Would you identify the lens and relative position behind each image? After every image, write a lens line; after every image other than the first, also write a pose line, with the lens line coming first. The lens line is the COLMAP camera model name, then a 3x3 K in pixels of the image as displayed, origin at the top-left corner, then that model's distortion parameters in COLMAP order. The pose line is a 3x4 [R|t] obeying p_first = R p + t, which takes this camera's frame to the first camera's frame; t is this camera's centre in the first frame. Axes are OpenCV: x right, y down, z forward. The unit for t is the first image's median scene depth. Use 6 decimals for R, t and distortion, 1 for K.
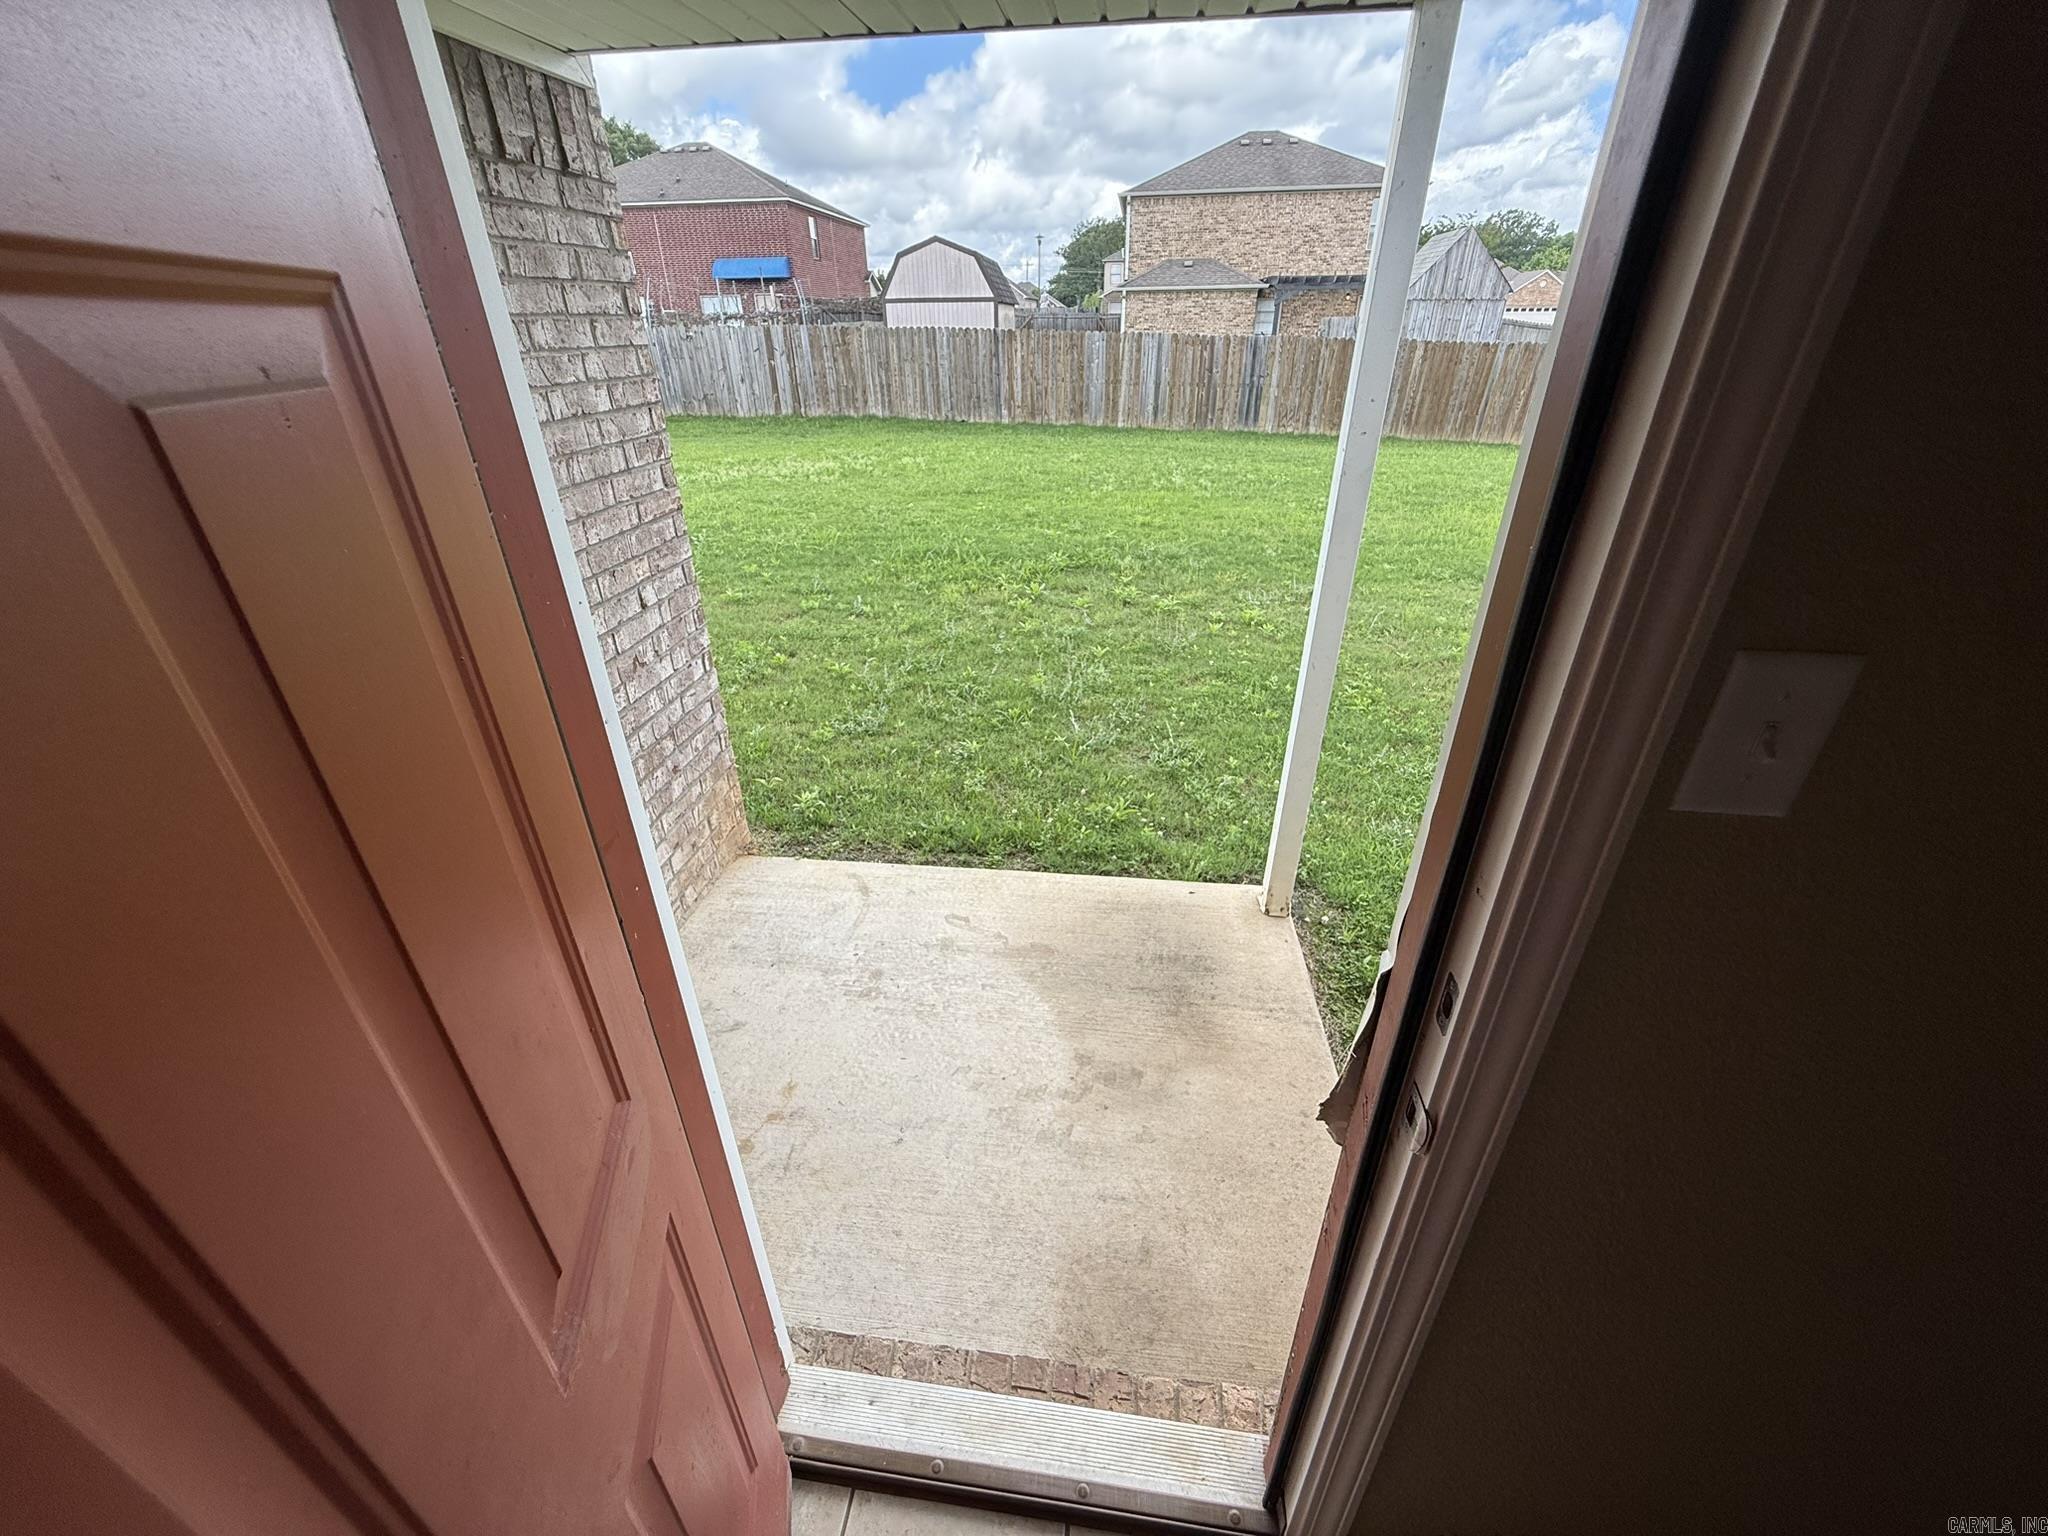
lens RADIAL K [[814.5, 0, 1020.7], [0, 814.5, 769.2], [0, 0, 1]] dist [-0.000815, 0.000314]
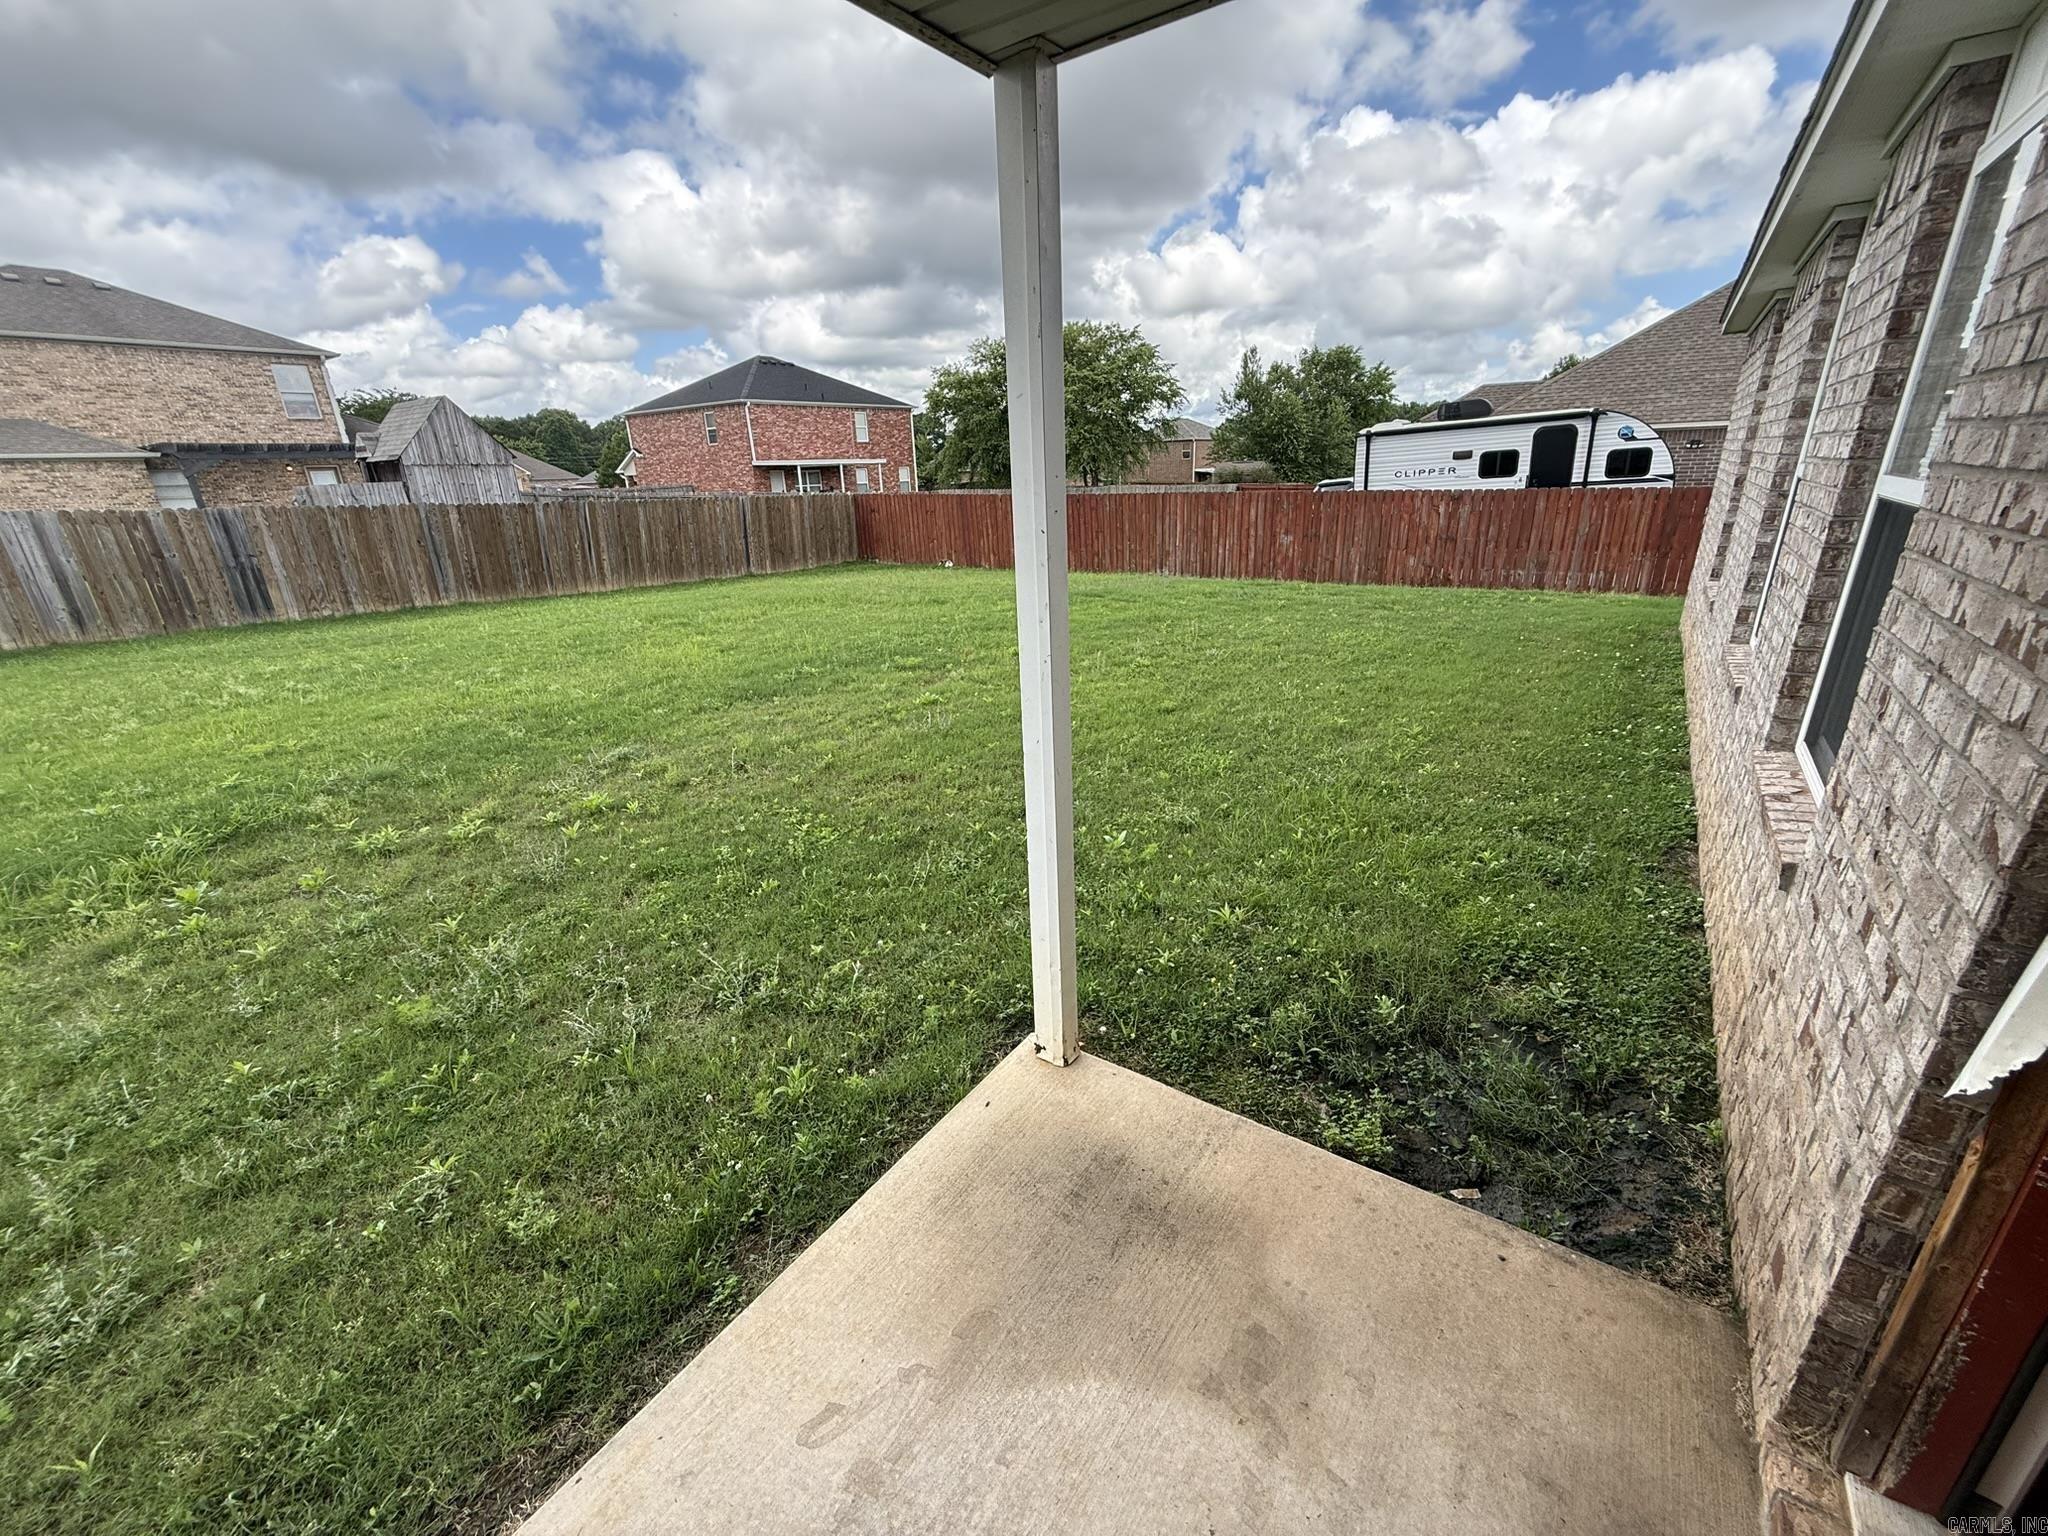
lens RADIAL K [[814.5, 0, 1020.7], [0, 814.5, 769.2], [0, 0, 1]] dist [-0.000815, 0.000314]
pose [[0.482254, -0.309112, 0.819683, -0.150049], [0.447505, 0.891310, 0.072838, -0.084302], [-0.753107, 0.331686, 0.568168, 0.213332]]
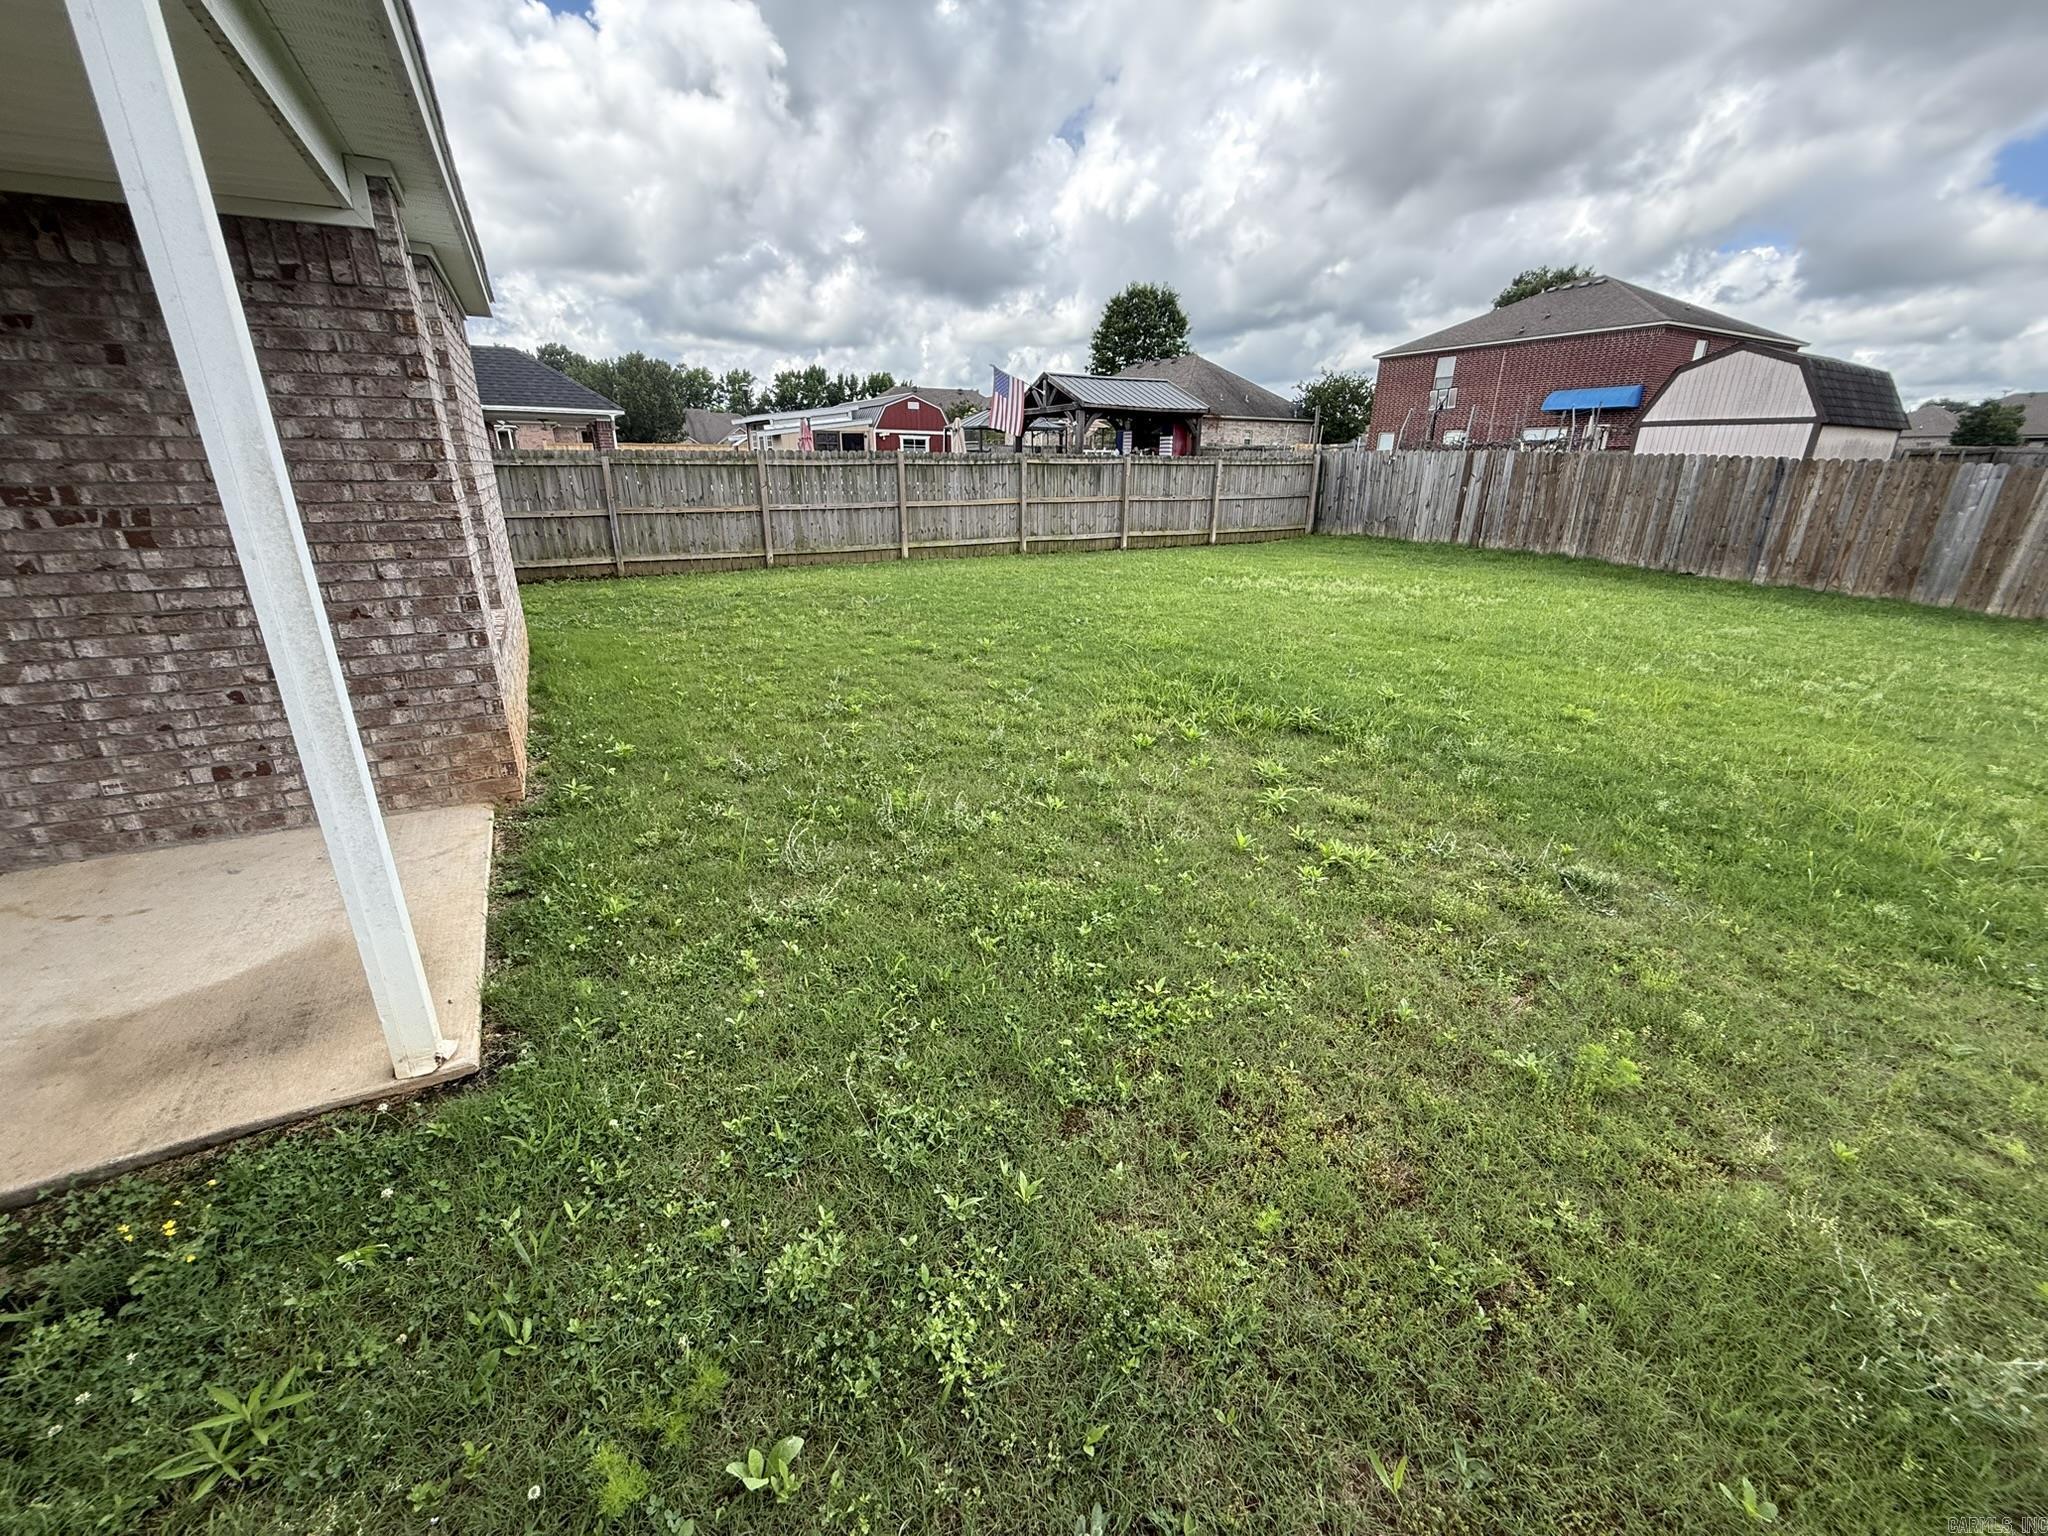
lens RADIAL K [[814.5, 0, 1020.7], [0, 814.5, 769.2], [0, 0, 1]] dist [-0.000815, 0.000314]
pose [[0.592200, 0.300868, -0.747514, 0.545182], [-0.401135, 0.914635, 0.050343, -0.169471], [0.698849, 0.270041, 0.662336, 0.386967]]
